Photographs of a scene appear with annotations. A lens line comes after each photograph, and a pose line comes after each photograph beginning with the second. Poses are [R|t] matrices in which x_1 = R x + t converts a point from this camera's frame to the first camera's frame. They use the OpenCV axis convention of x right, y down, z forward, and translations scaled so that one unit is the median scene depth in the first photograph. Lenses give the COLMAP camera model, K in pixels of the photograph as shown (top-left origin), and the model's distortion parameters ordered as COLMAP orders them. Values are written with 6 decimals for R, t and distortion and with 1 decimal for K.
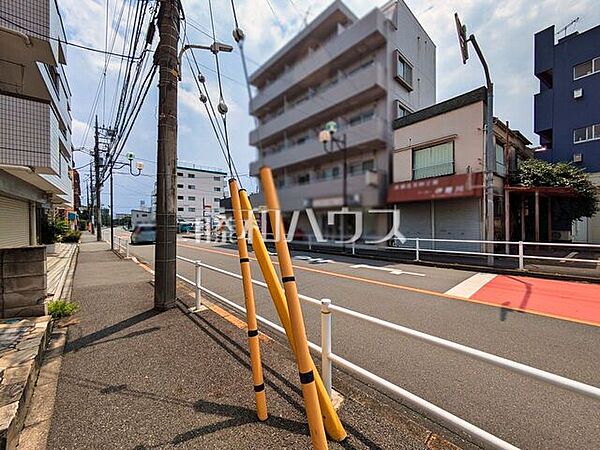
lens RADIAL K [[235.7, 0, 302.4], [0, 235.7, 223.7], [0, 0, 1]] dist [-0.009531, 0.004481]
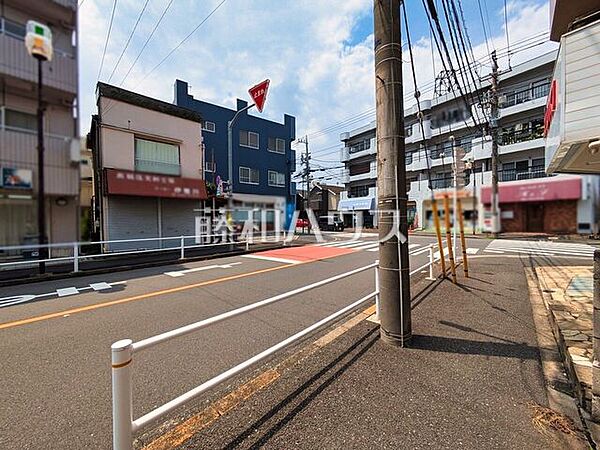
lens RADIAL K [[235.7, 0, 302.4], [0, 235.7, 223.7], [0, 0, 1]] dist [-0.009531, 0.004481]
pose [[-0.089243, -0.004214, 0.996001, -0.617303], [0.012012, 0.999914, 0.005307, 0.012204], [-0.995937, 0.012437, -0.089185, 0.667614]]
